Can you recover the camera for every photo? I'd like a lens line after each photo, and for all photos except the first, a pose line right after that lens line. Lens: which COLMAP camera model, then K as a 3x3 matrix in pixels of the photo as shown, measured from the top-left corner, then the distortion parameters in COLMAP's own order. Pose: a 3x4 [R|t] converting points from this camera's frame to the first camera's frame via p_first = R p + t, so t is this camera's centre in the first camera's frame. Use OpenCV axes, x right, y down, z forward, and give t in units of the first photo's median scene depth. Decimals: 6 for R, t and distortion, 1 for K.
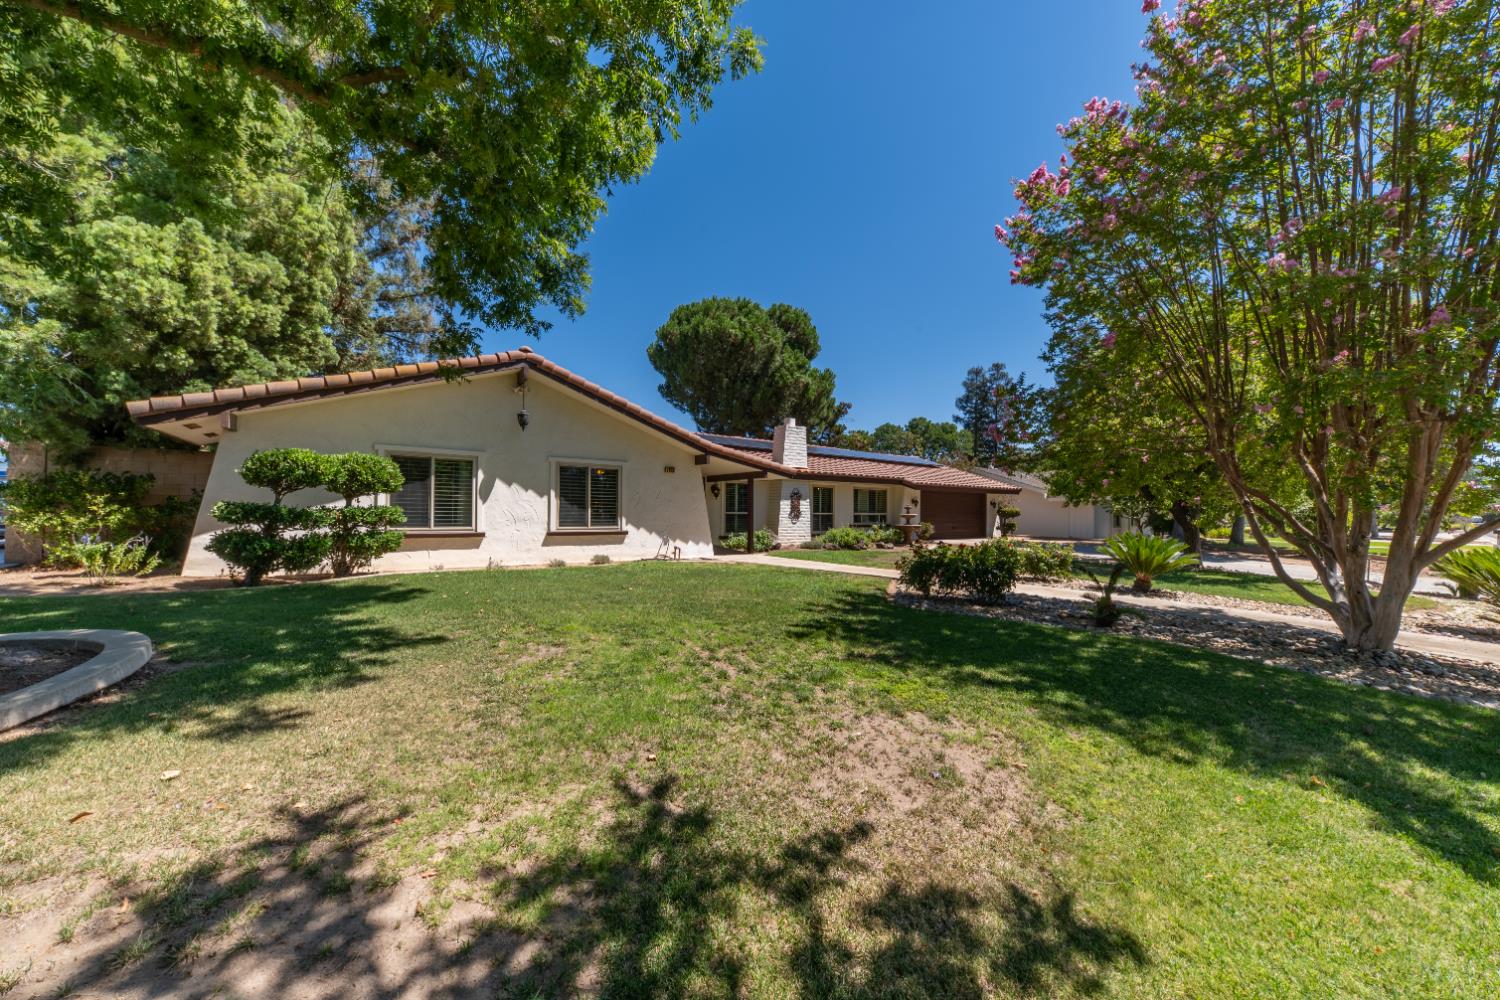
lens RADIAL K [[519.7, 0, 751.2], [0, 519.7, 506.2], [0, 0, 1]] dist [0.001737, -0.002772]
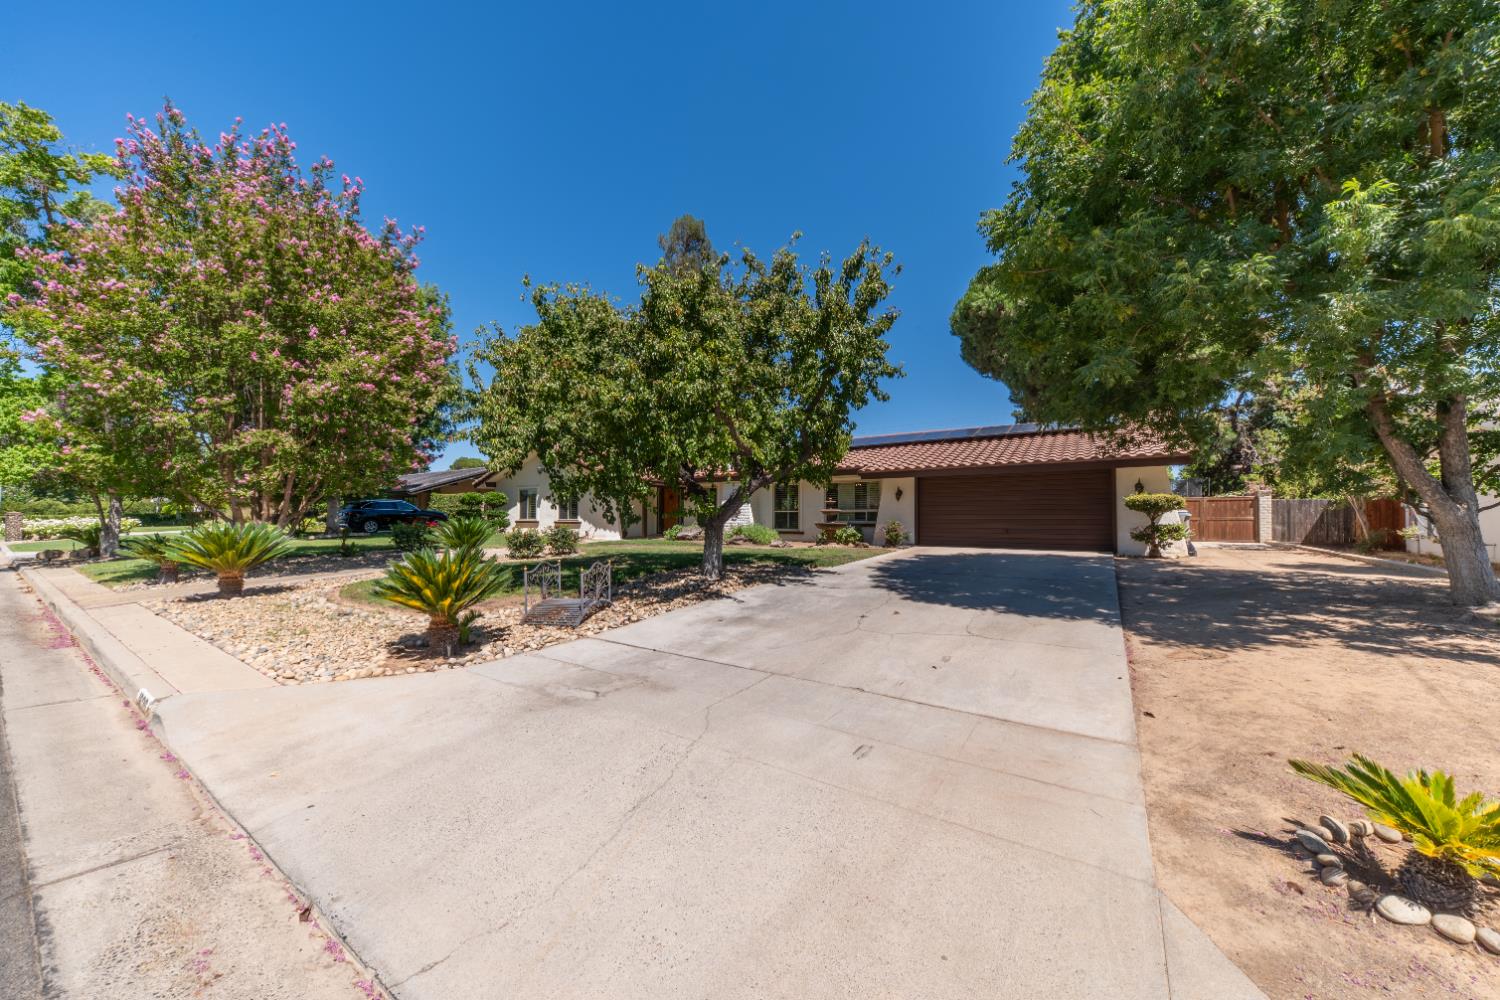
lens RADIAL K [[500.6, 0, 747.7], [0, 500.6, 512.4], [0, 0, 1]] dist [0.000078, -0.000021]
pose [[0.349012, -0.017131, -0.936962, 1.484692], [0.011541, 0.999836, -0.013982, 0.041149], [0.937047, -0.005934, 0.349153, 0.849884]]
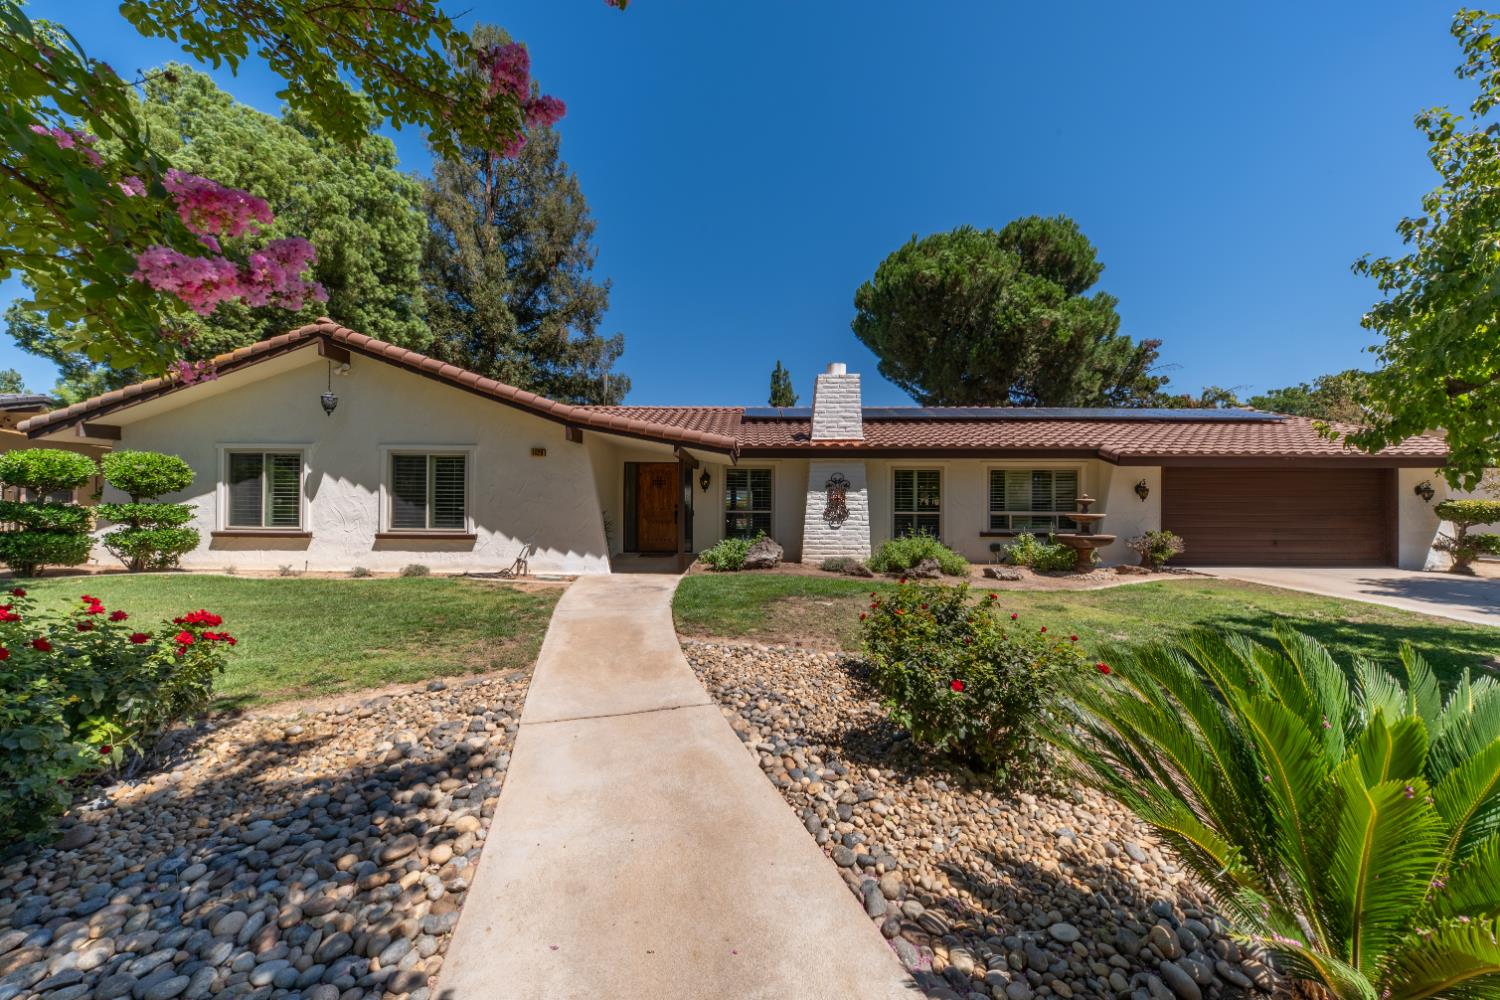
lens RADIAL K [[514.7, 0, 747.2], [0, 514.7, 506.8], [0, 0, 1]] dist [0.000051, -0.005059]
pose [[0.801236, -0.002392, -0.598343, 0.490995], [0.006512, 0.999968, 0.004722, 0.004498], [0.598312, -0.007680, 0.801226, 0.572593]]
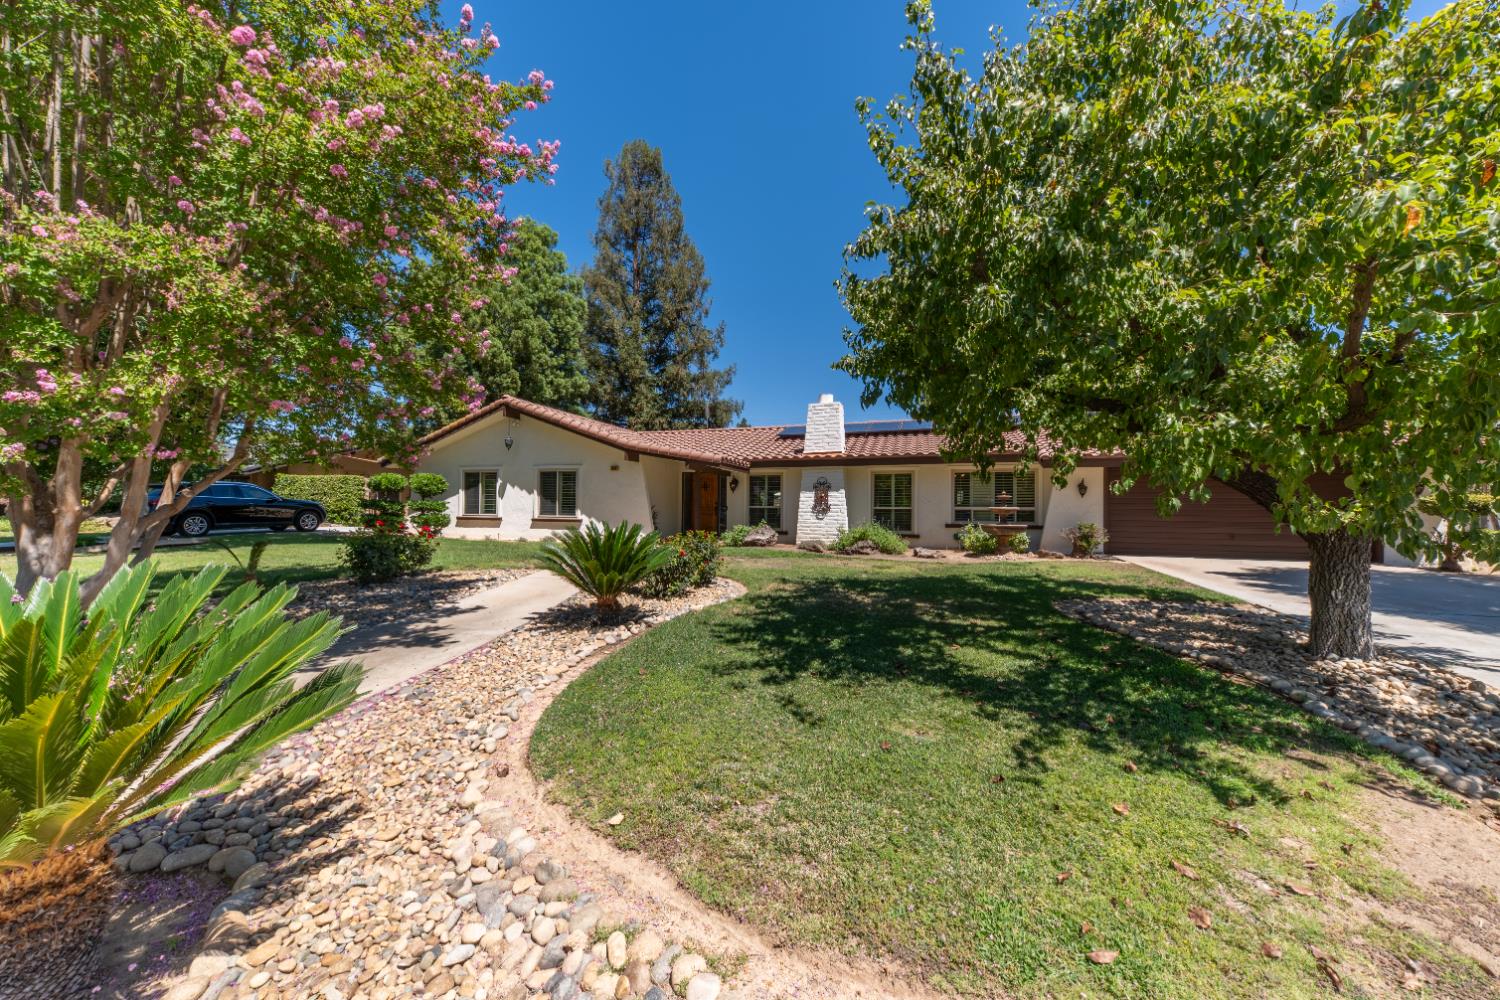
lens RADIAL K [[519.7, 0, 751.2], [0, 519.7, 506.2], [0, 0, 1]] dist [0.001737, -0.002772]
pose [[0.564416, -0.008792, -0.825444, 0.941482], [0.004322, 0.999961, -0.007696, 0.024127], [0.825479, 0.000776, 0.564432, 0.571415]]
